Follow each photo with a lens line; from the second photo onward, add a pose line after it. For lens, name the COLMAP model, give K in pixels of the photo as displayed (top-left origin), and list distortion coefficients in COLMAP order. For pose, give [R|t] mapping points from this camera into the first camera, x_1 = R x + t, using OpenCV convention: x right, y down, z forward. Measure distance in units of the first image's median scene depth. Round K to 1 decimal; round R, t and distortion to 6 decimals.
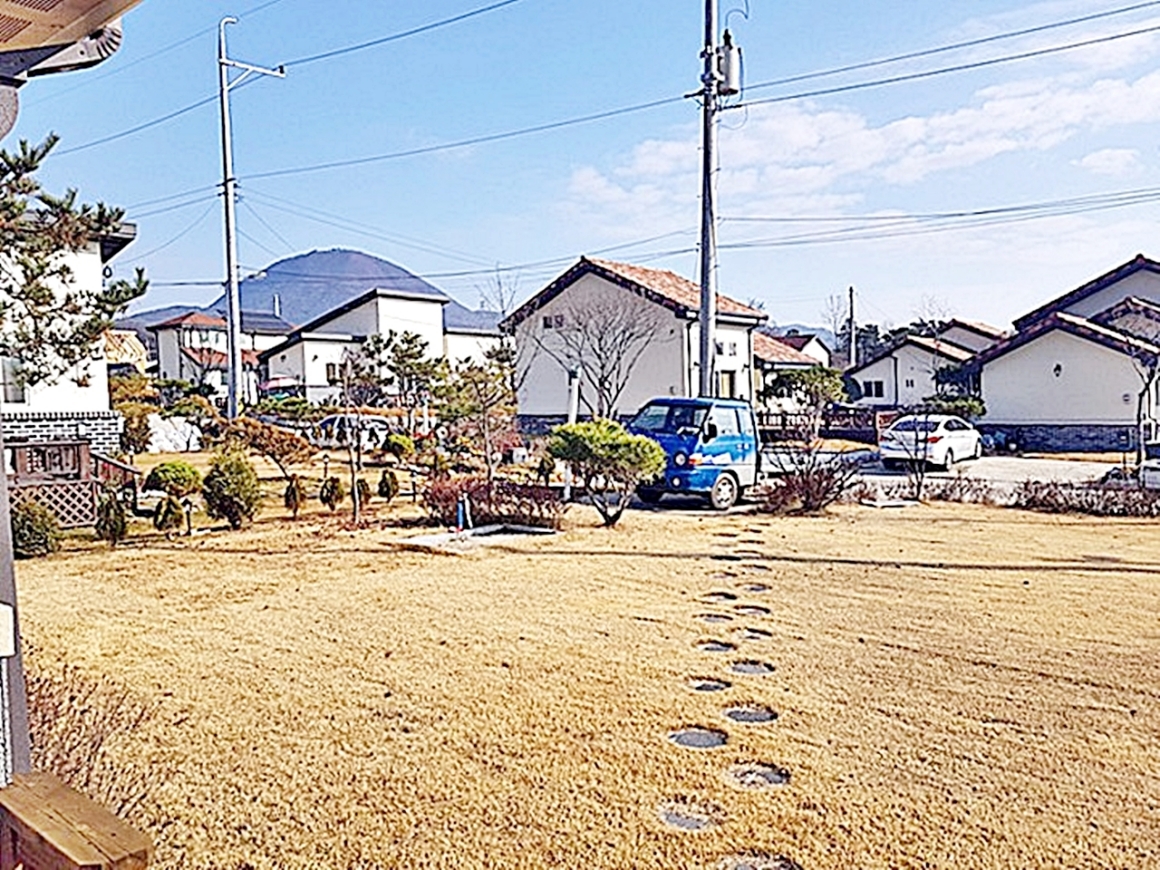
lens RADIAL K [[898.2, 0, 580.3], [0, 898.2, 432.7], [0, 0, 1]] dist [-0.030833, -0.009694]
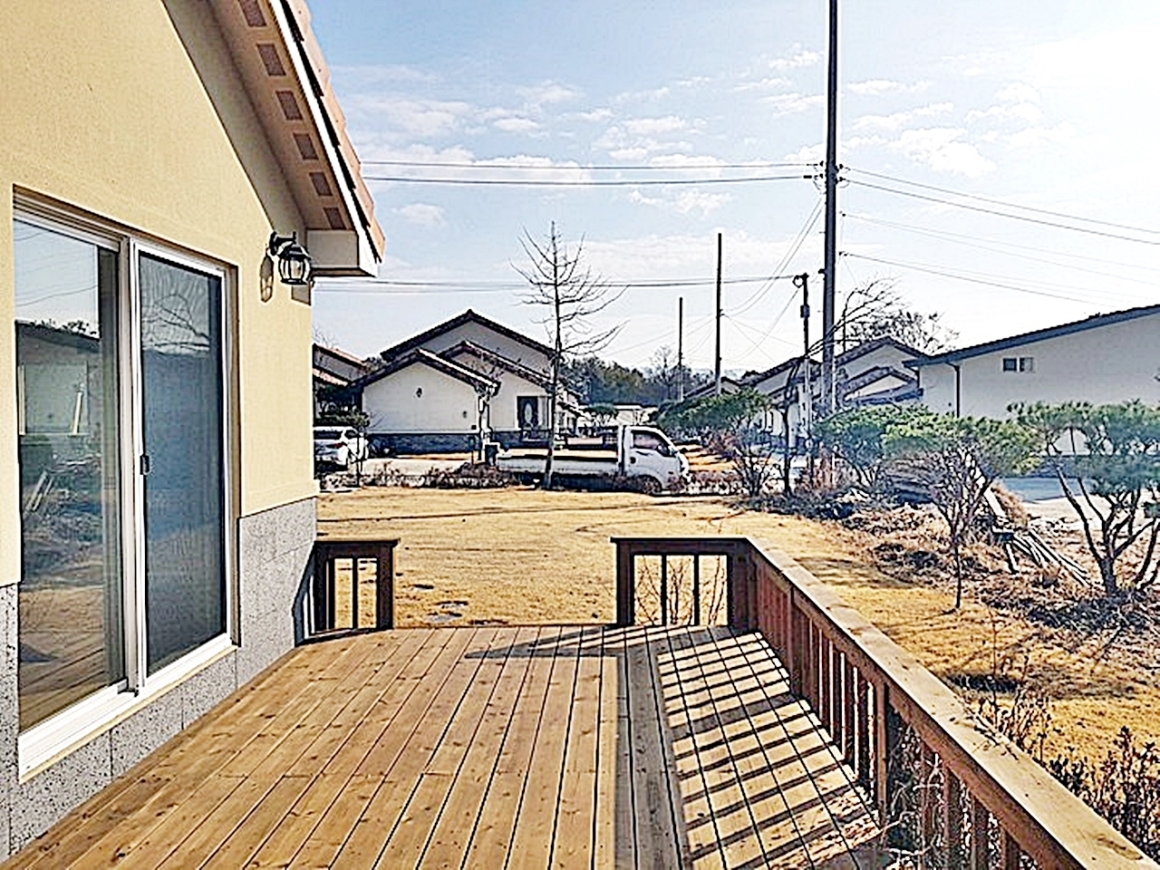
lens RADIAL K [[901.5, 0, 580.8], [0, 901.5, 435.3], [0, 0, 1]] dist [0.040976, -0.000604]
pose [[0.748573, -0.004267, 0.663039, -0.188322], [0.013214, 0.999877, -0.008484, 0.008391], [-0.662921, 0.015112, 0.748537, -0.179606]]
